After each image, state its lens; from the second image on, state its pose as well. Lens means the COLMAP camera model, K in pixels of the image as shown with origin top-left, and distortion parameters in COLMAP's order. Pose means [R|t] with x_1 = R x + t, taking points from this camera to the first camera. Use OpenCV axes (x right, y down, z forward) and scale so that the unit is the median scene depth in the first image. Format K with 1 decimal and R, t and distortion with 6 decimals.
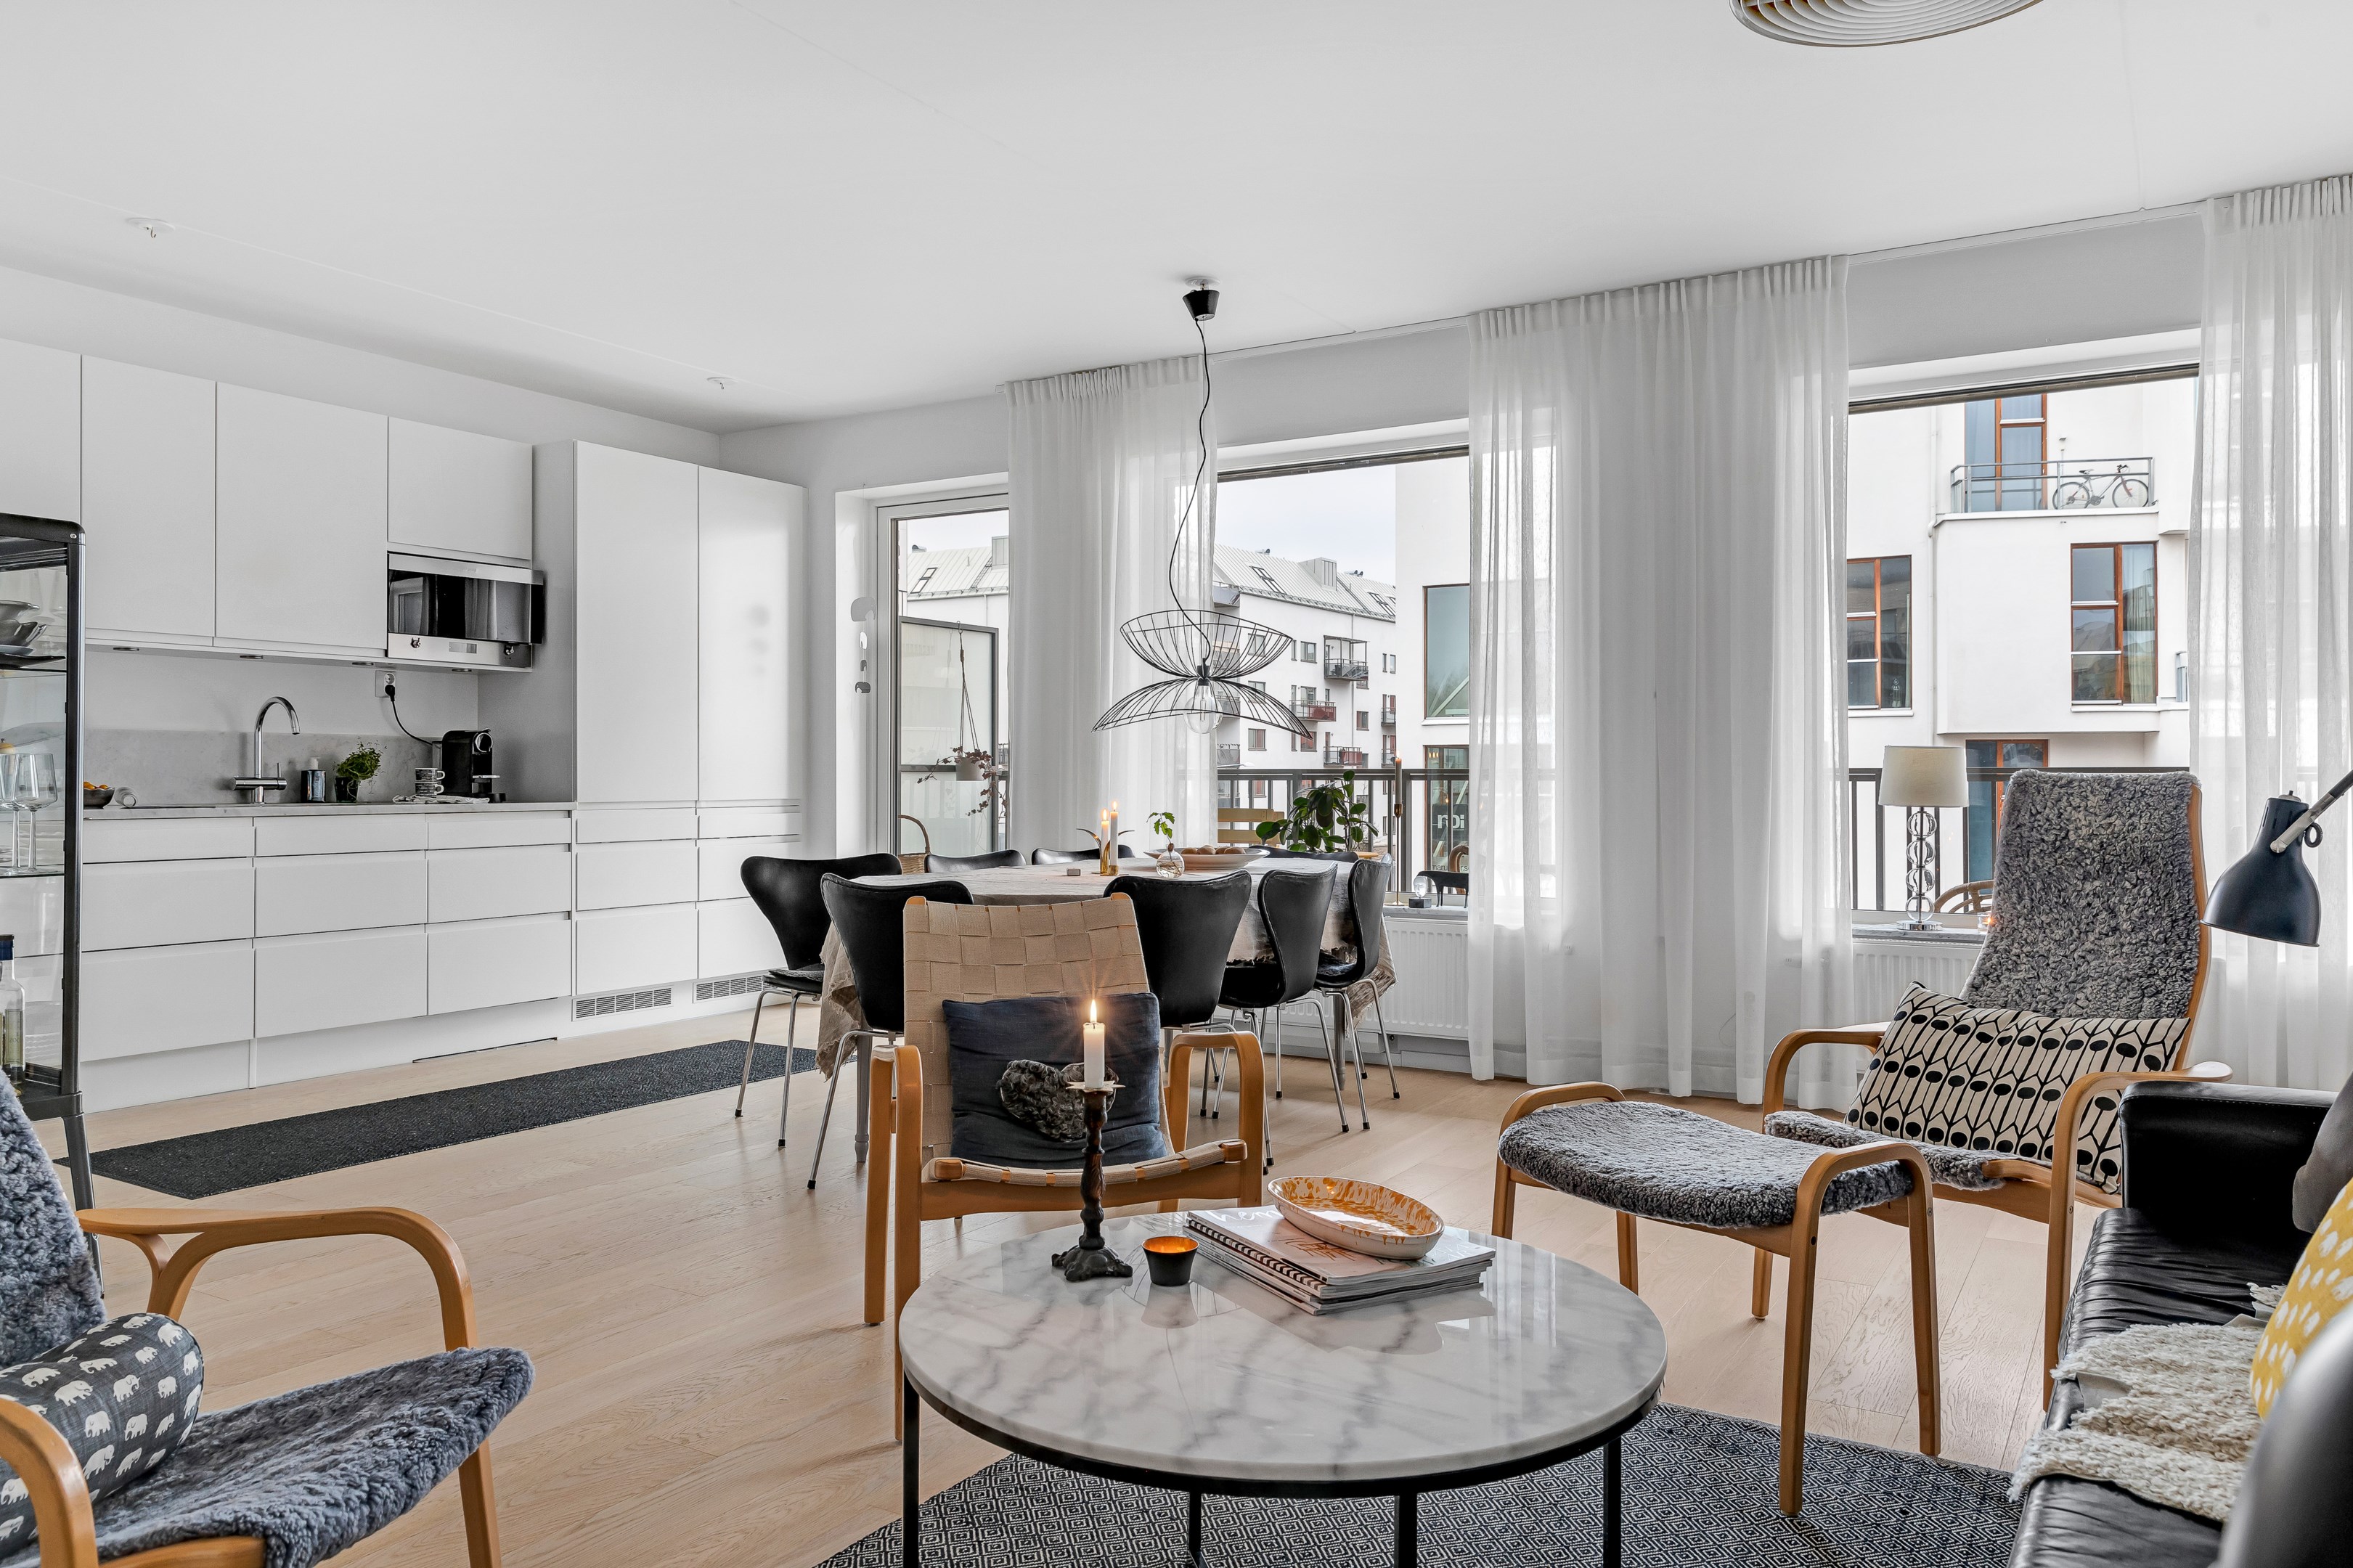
lens RADIAL K [[1659.4, 0, 1176.5], [0, 1659.4, 784.0], [0, 0, 1]] dist [-0.000483, -0.000848]
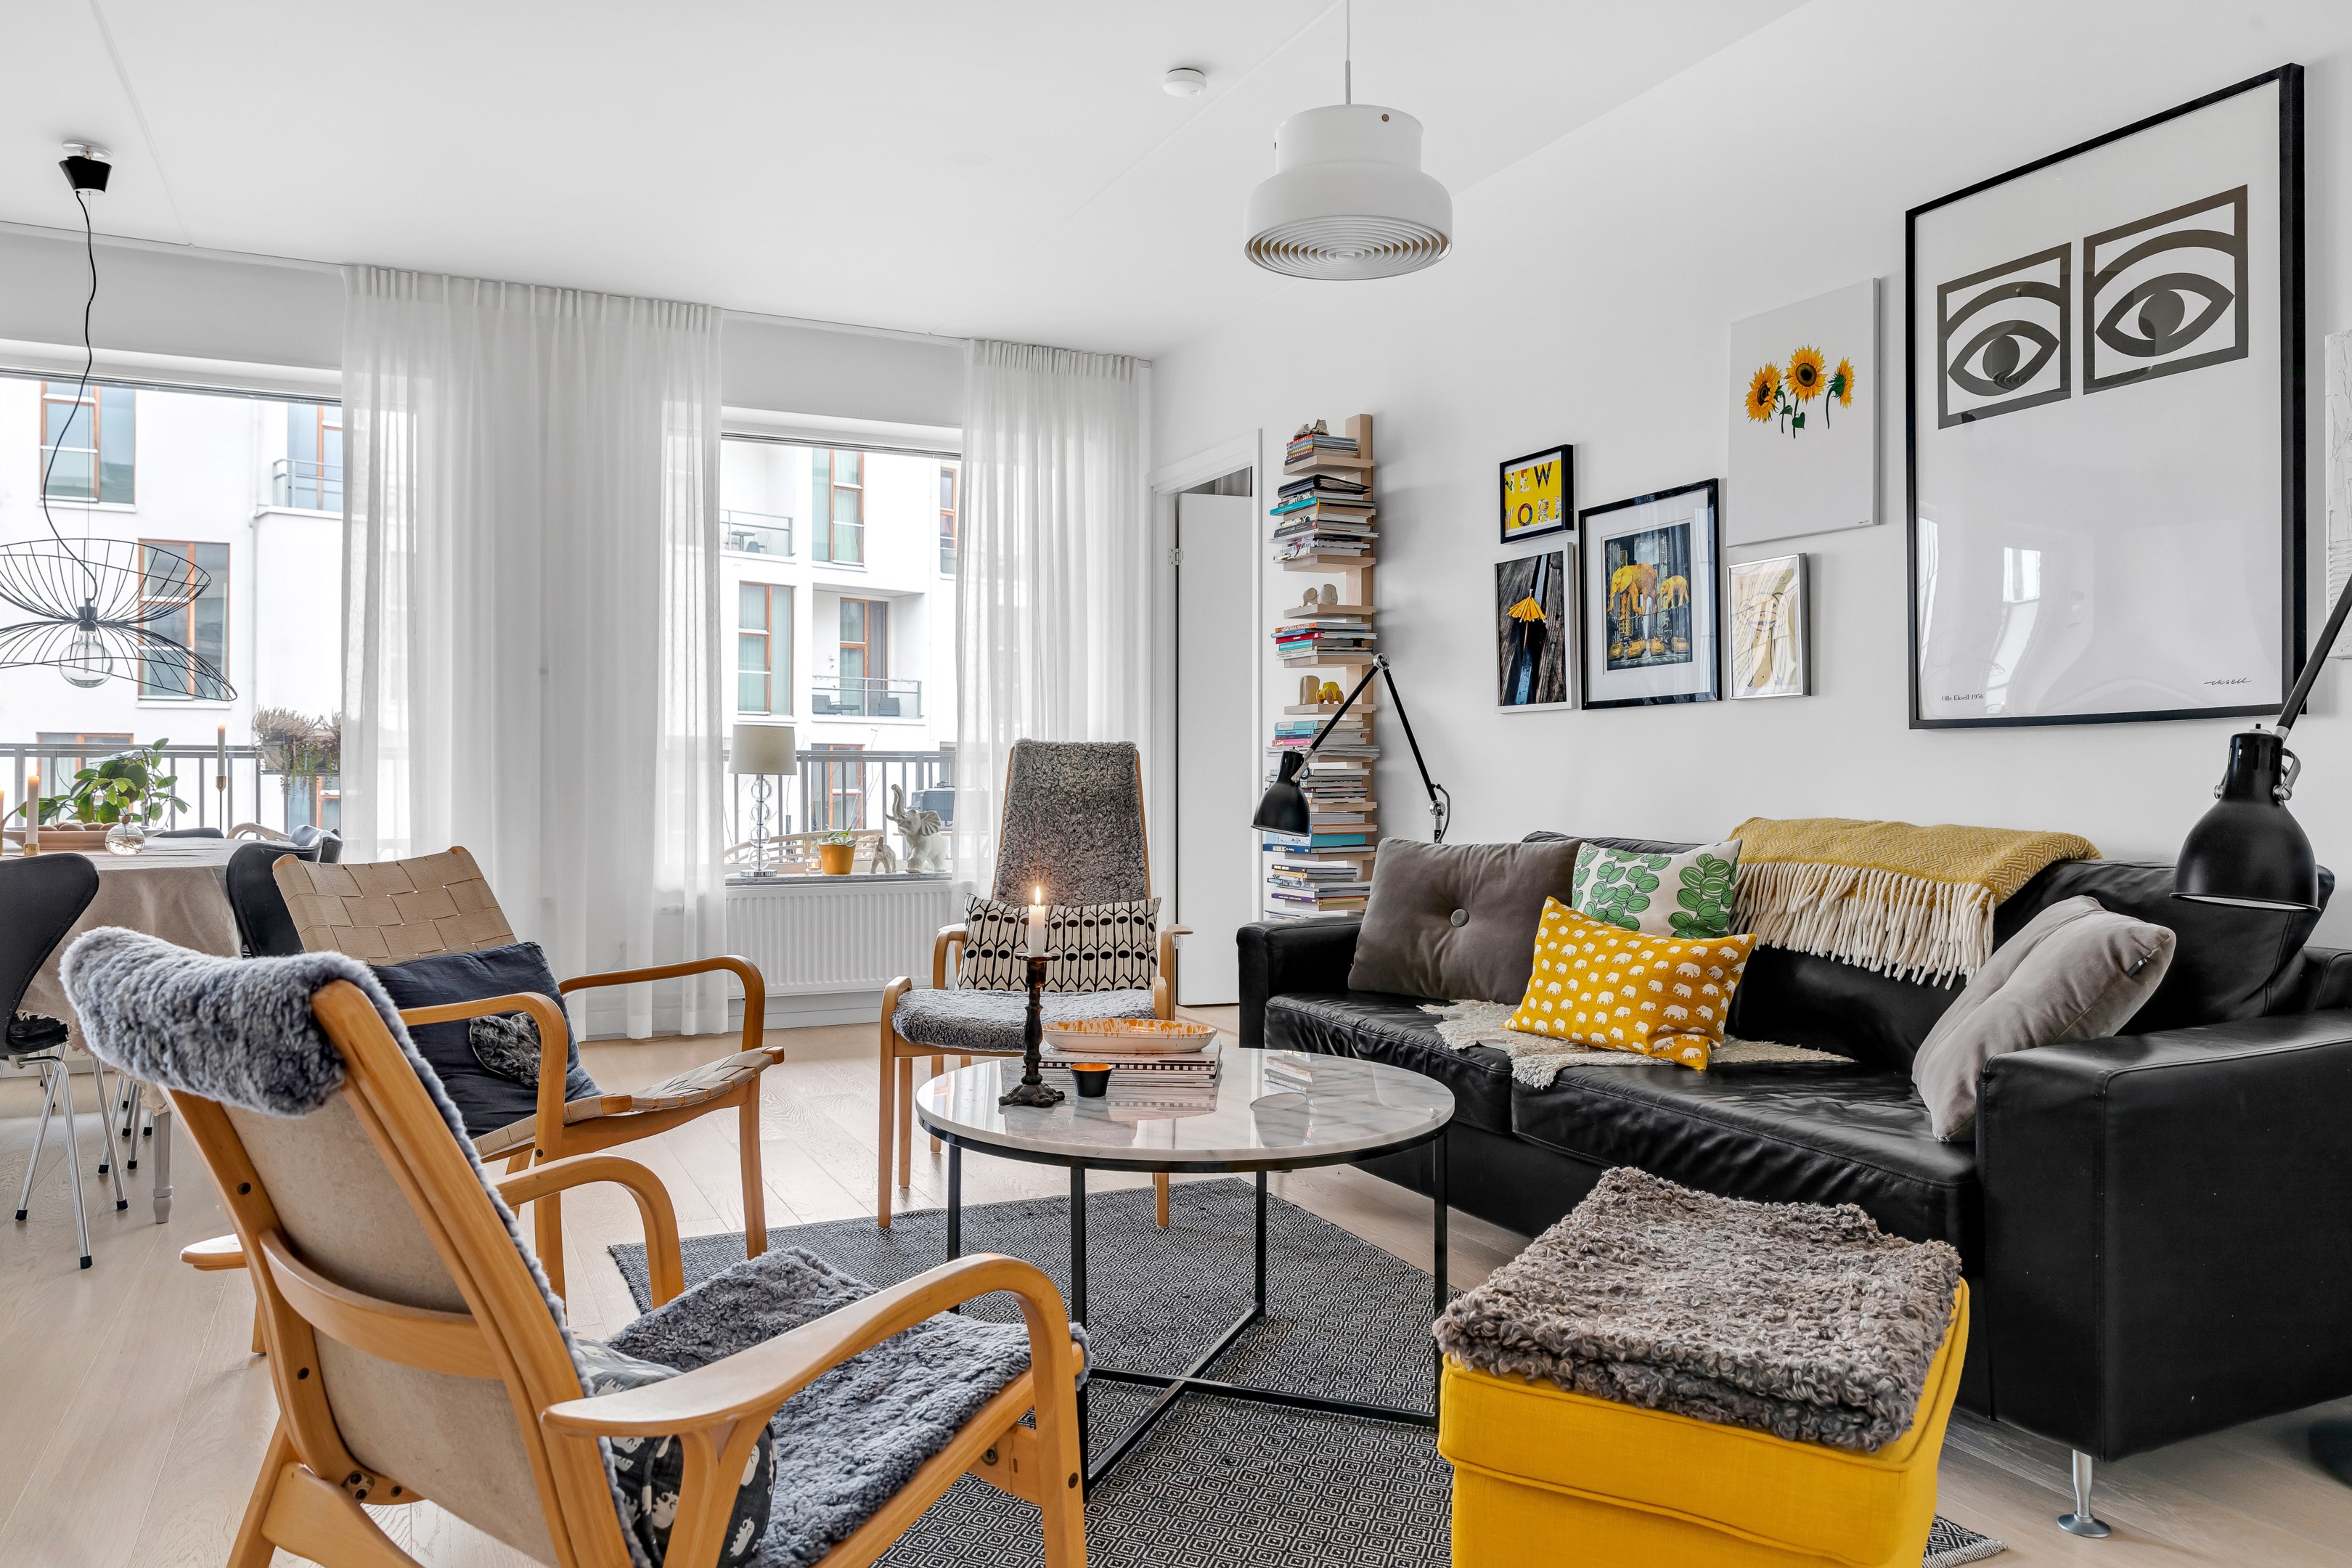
lens RADIAL K [[1654.2, 0, 1176.0], [0, 1654.2, 784.0], [0, 0, 1]] dist [0.000714, 0.002103]
pose [[0.543340, -0.002062, 0.839510, -0.399321], [0.003039, 0.999995, 0.000490, 0.020147], [-0.839508, 0.002285, 0.543343, 0.085158]]
